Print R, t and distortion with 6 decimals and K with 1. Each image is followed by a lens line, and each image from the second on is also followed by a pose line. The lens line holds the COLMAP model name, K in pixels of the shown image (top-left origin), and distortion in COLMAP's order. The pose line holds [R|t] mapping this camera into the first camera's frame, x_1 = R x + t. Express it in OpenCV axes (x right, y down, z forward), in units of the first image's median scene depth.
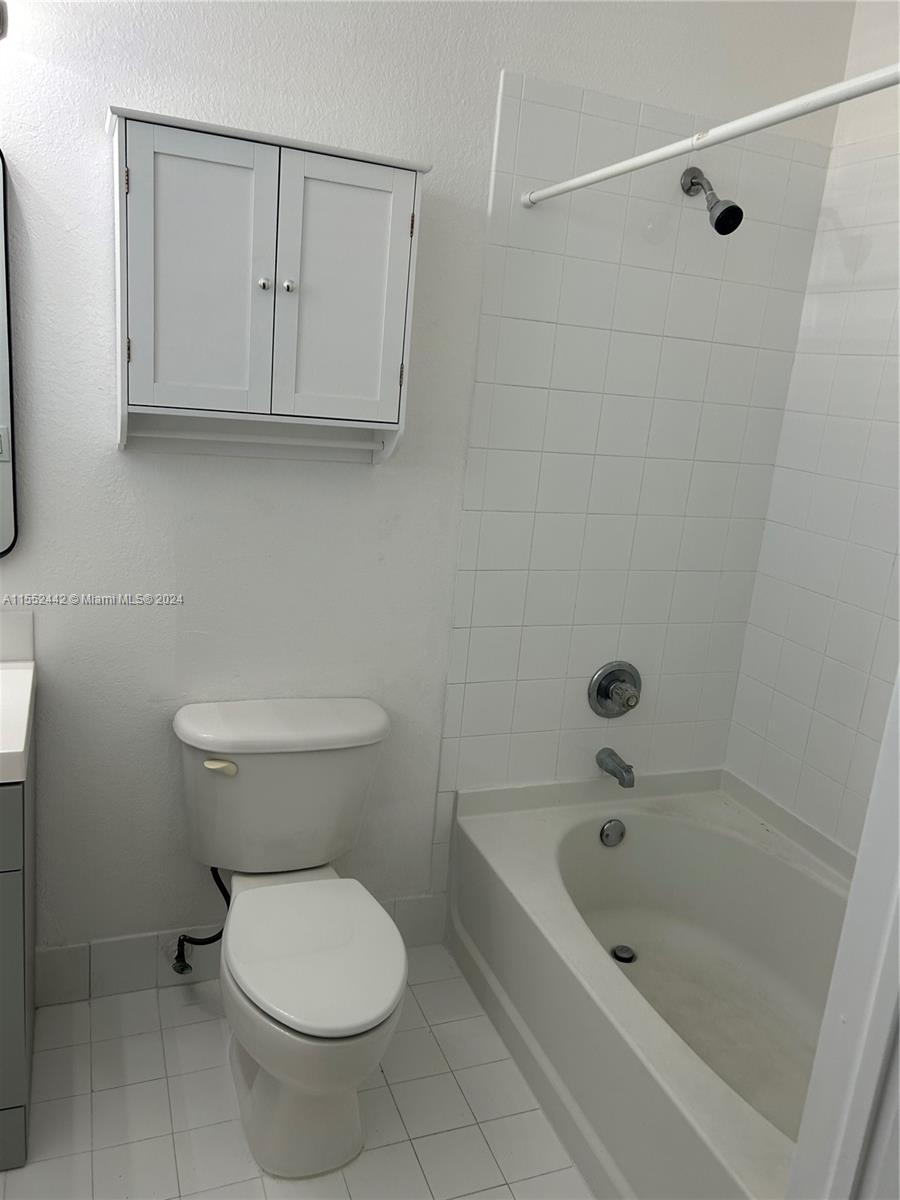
lens RADIAL K [[904.8, 0, 447.6], [0, 904.8, 601.4], [0, 0, 1]] dist [0.052442, -0.057438]
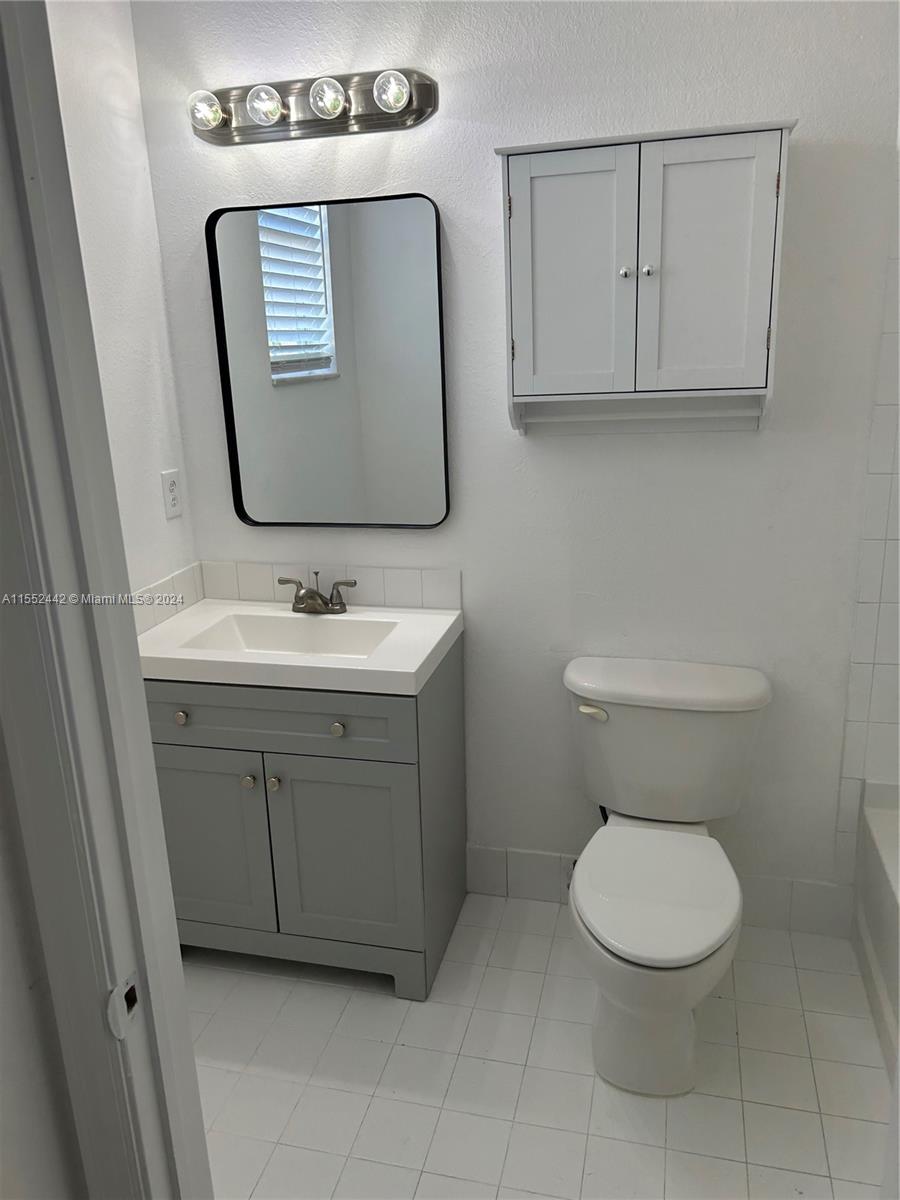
lens RADIAL K [[904.8, 0, 447.6], [0, 904.8, 601.4], [0, 0, 1]] dist [0.052442, -0.057438]
pose [[0.805349, 0.043342, -0.591215, 0.266413], [-0.036103, 0.999058, 0.024062, 0.025272], [0.591701, 0.001966, 0.806155, -0.008057]]
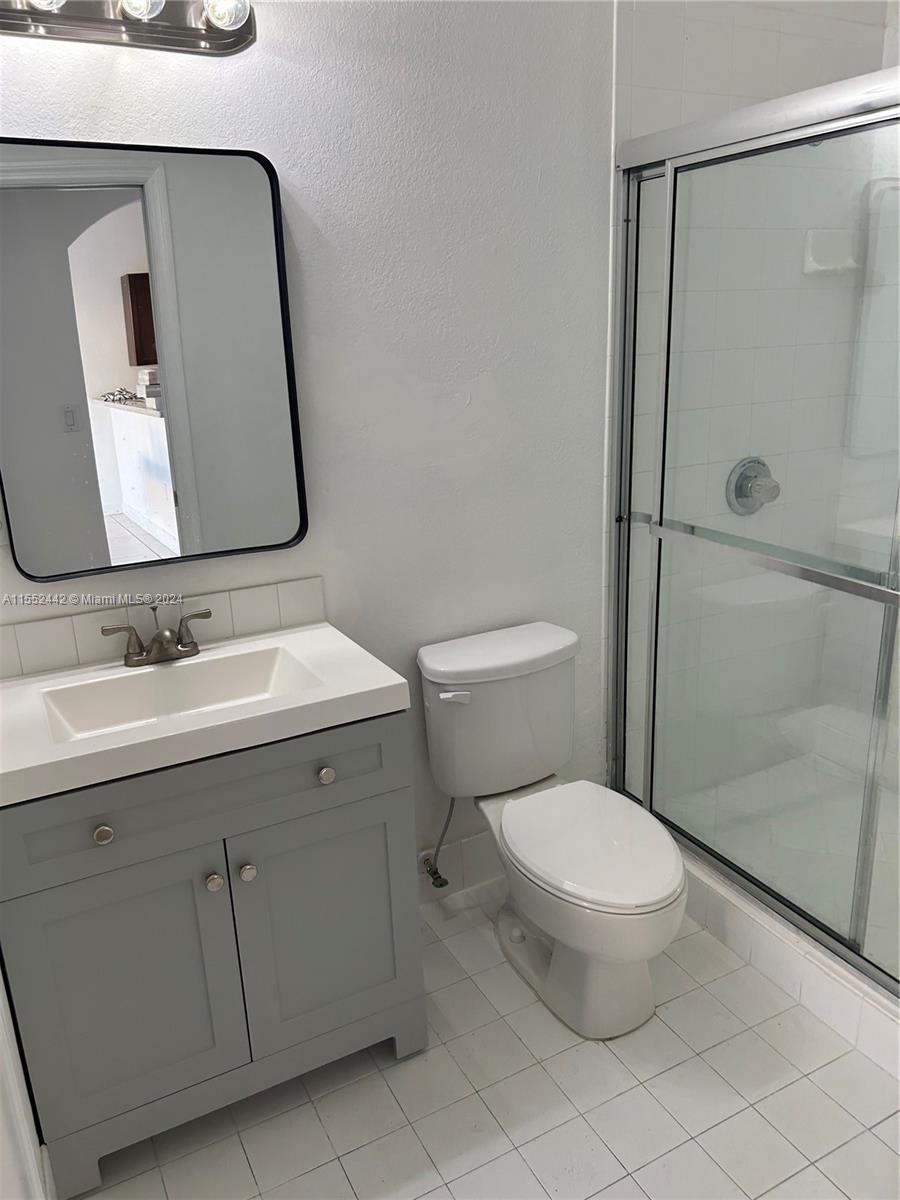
lens RADIAL K [[916.7, 0, 450.0], [0, 916.7, 600.0], [0, 0, 1]] dist [0.025219, -0.004251]
pose [[0.985691, -0.149179, 0.078484, -0.328638], [0.145007, 0.987820, 0.056441, 0.003377], [-0.085948, -0.044252, 0.995316, -0.104932]]
